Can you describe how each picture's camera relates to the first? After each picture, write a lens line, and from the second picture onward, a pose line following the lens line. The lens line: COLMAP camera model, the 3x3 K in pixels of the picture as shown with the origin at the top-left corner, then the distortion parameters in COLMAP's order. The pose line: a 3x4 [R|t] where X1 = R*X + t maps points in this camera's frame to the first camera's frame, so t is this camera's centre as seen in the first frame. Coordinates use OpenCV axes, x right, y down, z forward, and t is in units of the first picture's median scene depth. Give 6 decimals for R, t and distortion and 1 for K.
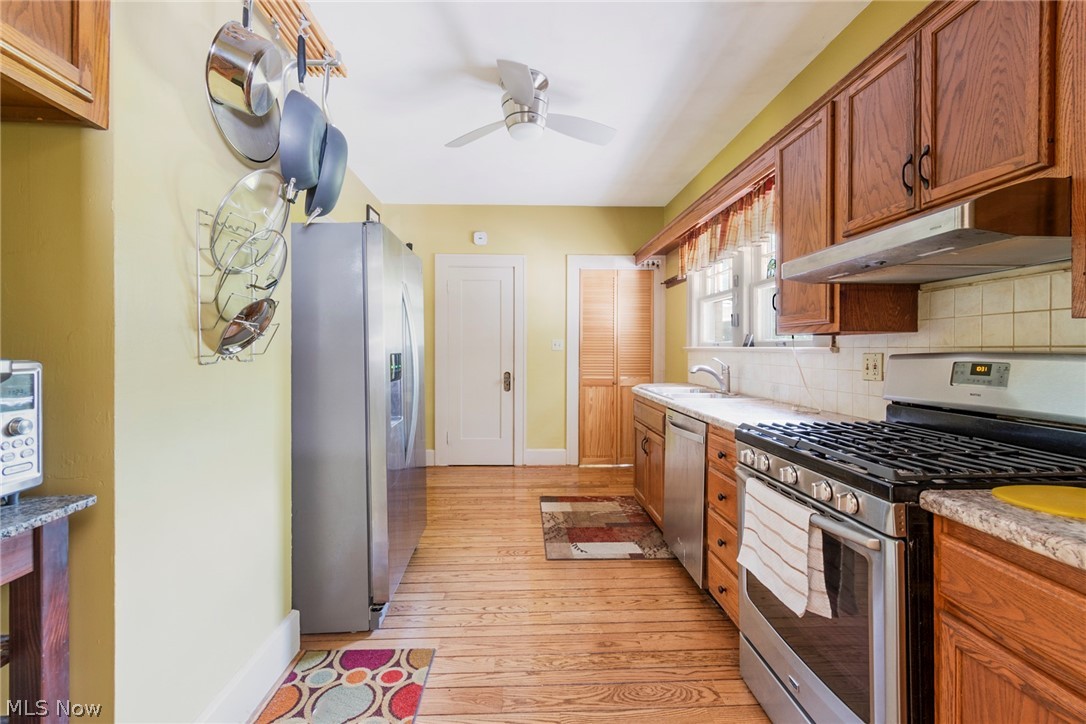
lens RADIAL K [[486.7, 0, 546.5], [0, 486.7, 352.6], [0, 0, 1]] dist [0.005657, -0.001304]
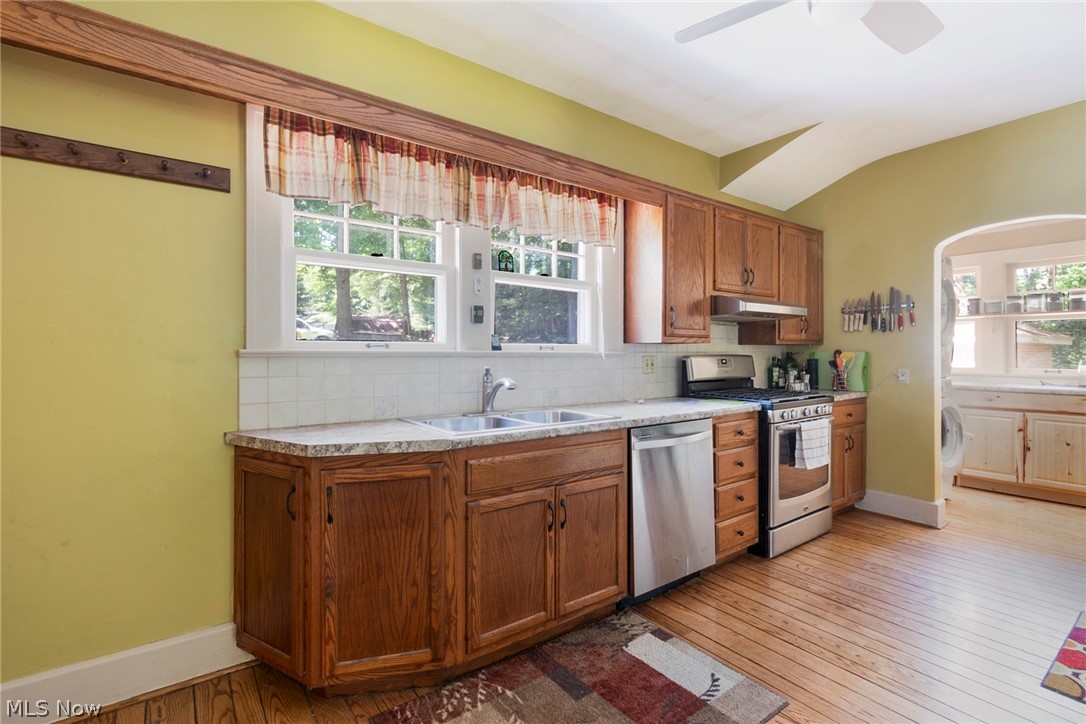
lens RADIAL K [[486.7, 0, 544.7], [0, 486.7, 354.9], [0, 0, 1]] dist [0.005657, -0.001304]
pose [[-0.540210, -0.004700, 0.841517, -0.455779], [0.003602, 0.999962, 0.007897, -0.014405], [-0.841523, 0.007297, -0.540173, 2.098169]]
